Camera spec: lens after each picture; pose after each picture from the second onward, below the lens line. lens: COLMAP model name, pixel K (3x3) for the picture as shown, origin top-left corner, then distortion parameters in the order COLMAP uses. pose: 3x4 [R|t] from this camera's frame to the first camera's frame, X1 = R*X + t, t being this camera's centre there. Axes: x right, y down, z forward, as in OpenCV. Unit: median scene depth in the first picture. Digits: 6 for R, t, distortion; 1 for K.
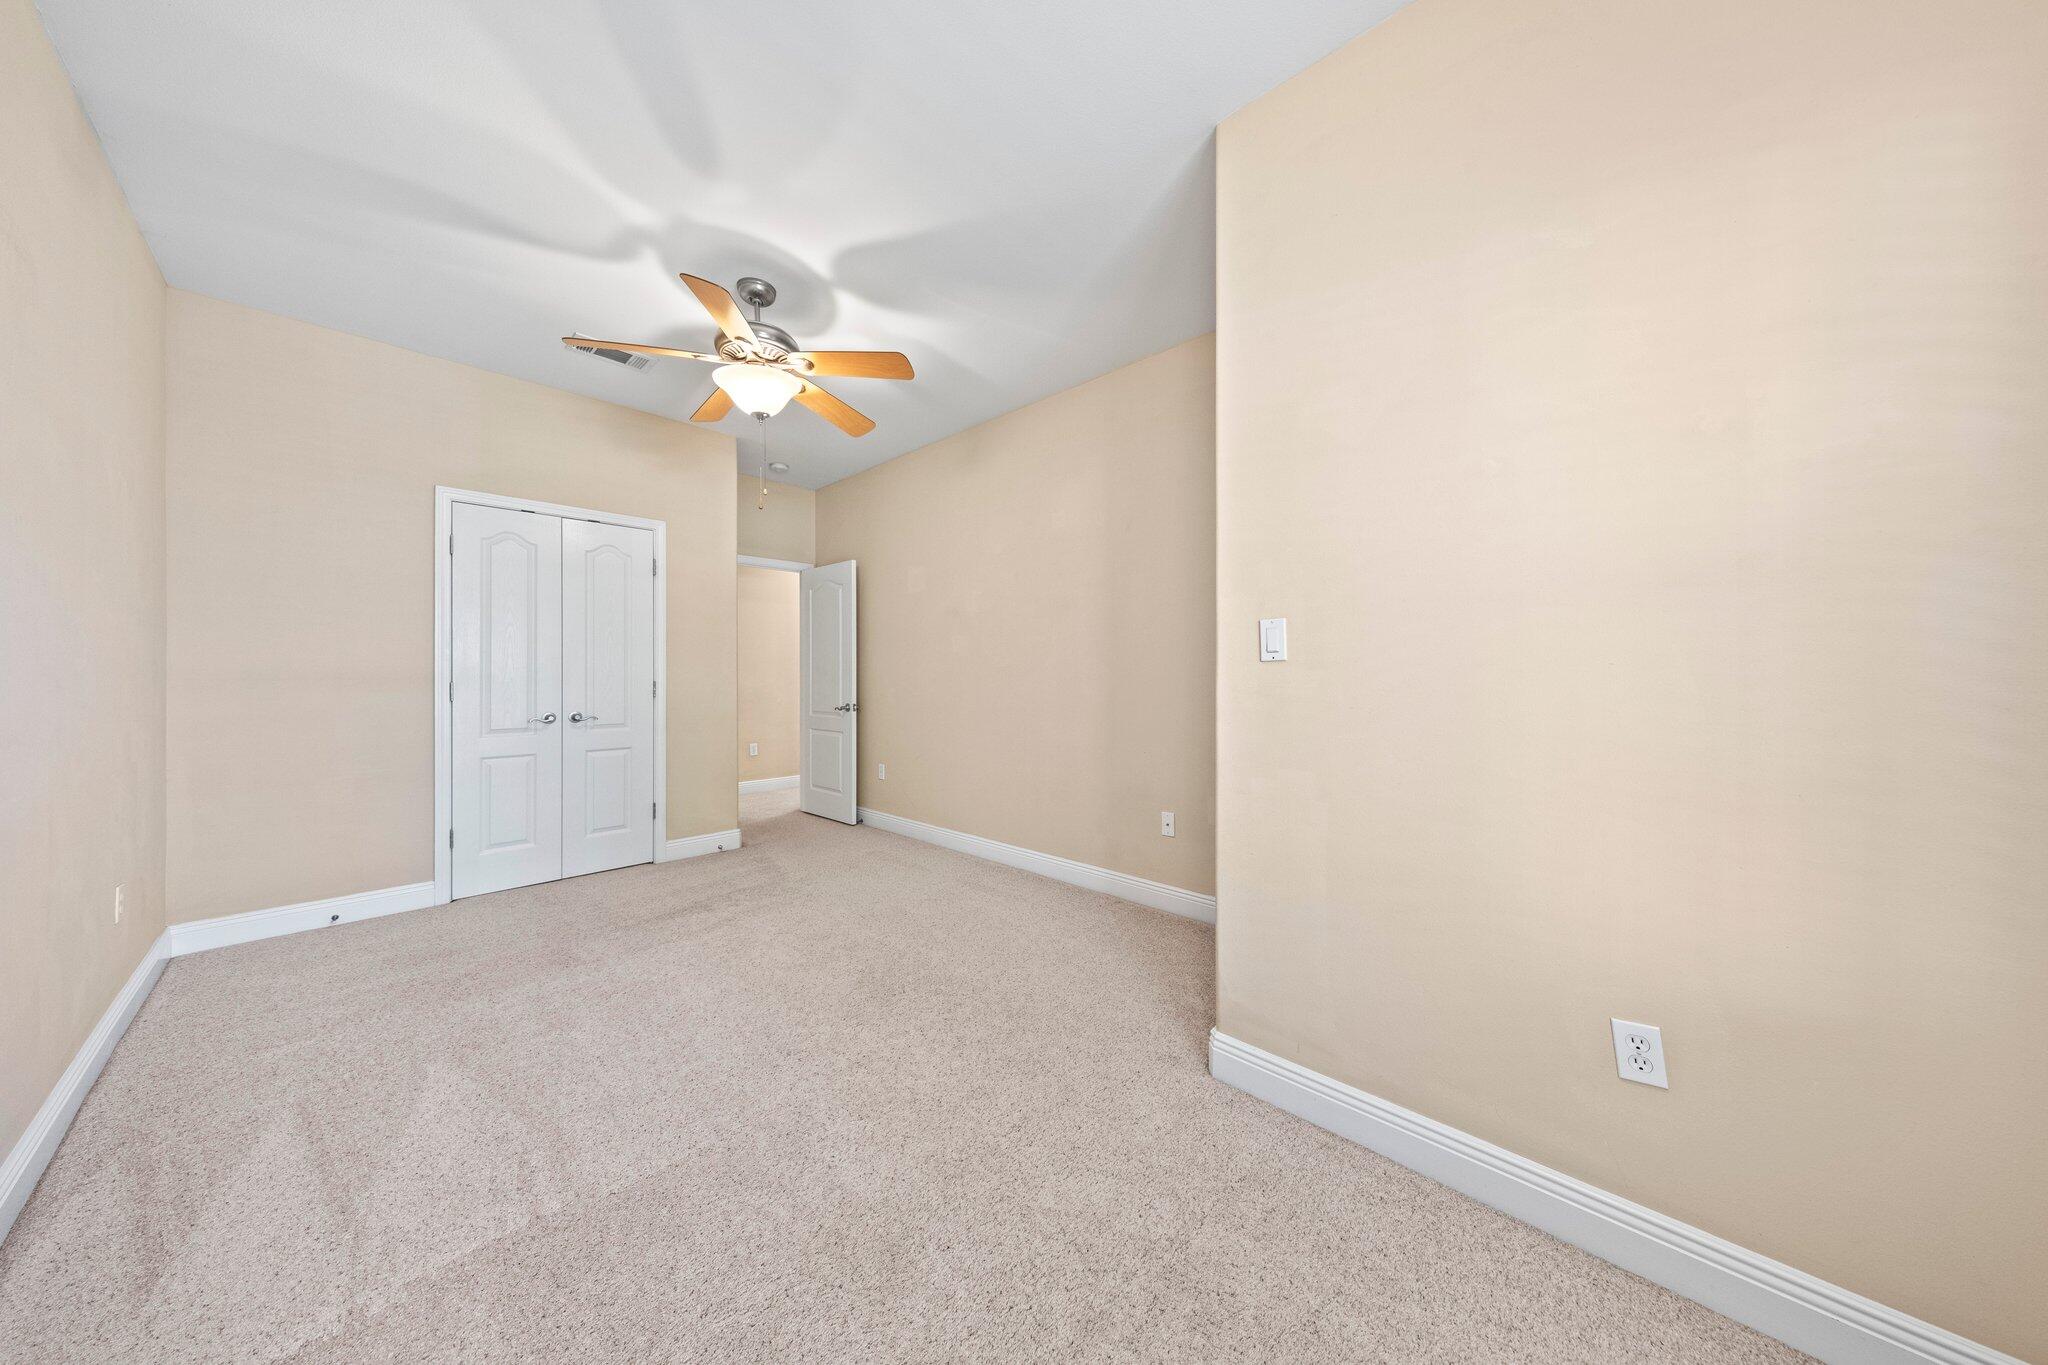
lens RADIAL K [[643.8, 0, 999.0], [0, 643.8, 656.3], [0, 0, 1]] dist [0.004970, -0.000548]
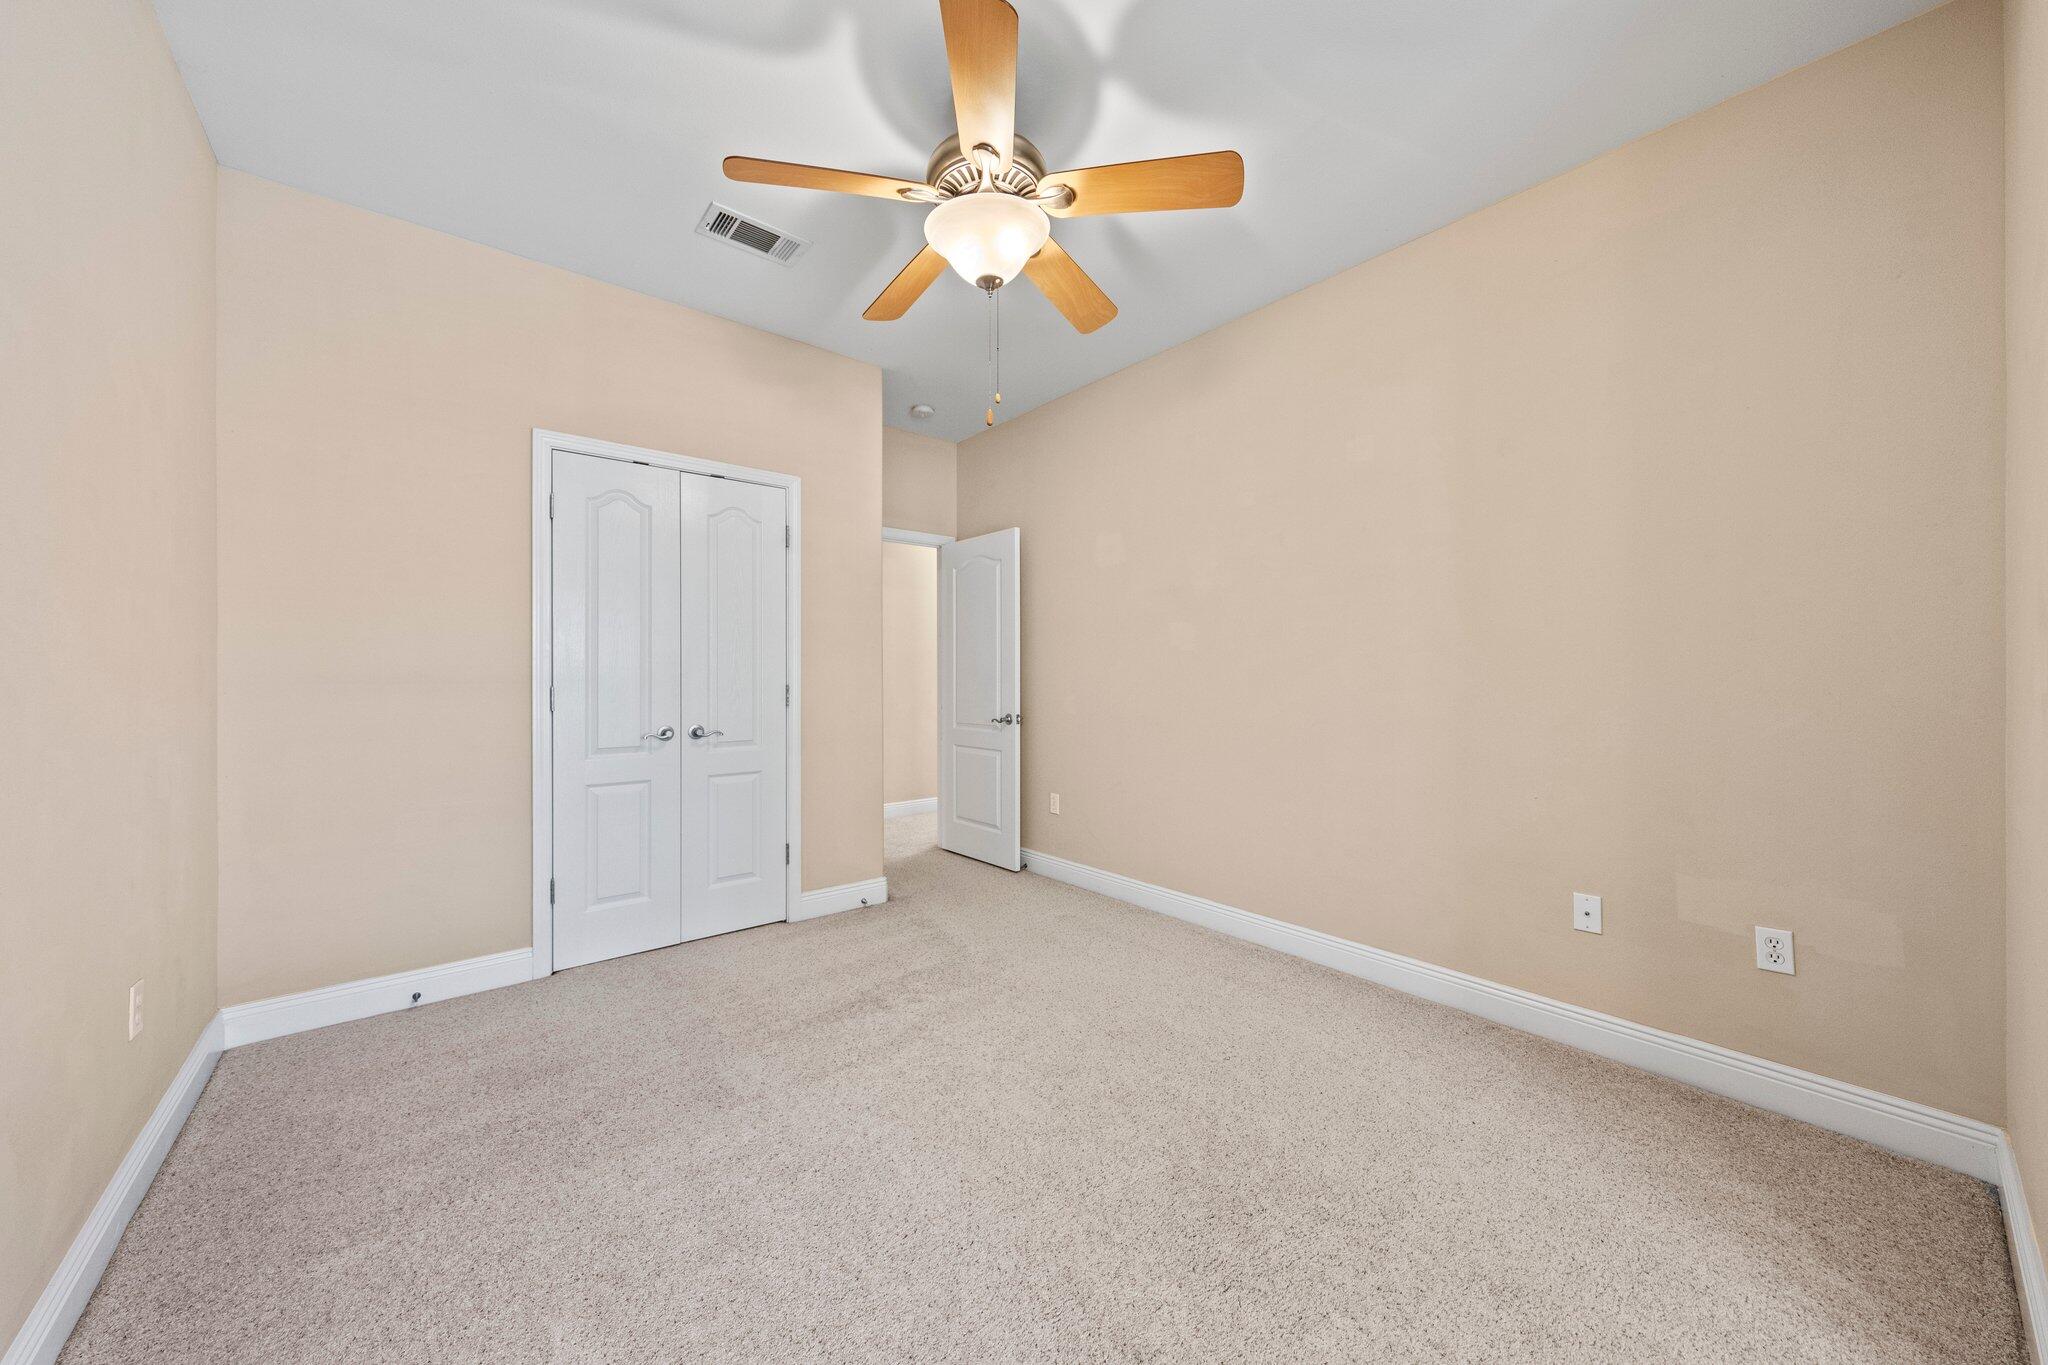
lens RADIAL K [[782.3, 0, 1041.1], [0, 782.3, 651.6], [0, 0, 1]] dist [0.008458, -0.001938]
pose [[0.991794, -0.004519, -0.127770, -0.154463], [0.004116, 0.999986, -0.003414, 0.004411], [0.127783, 0.002860, 0.991798, 0.152336]]
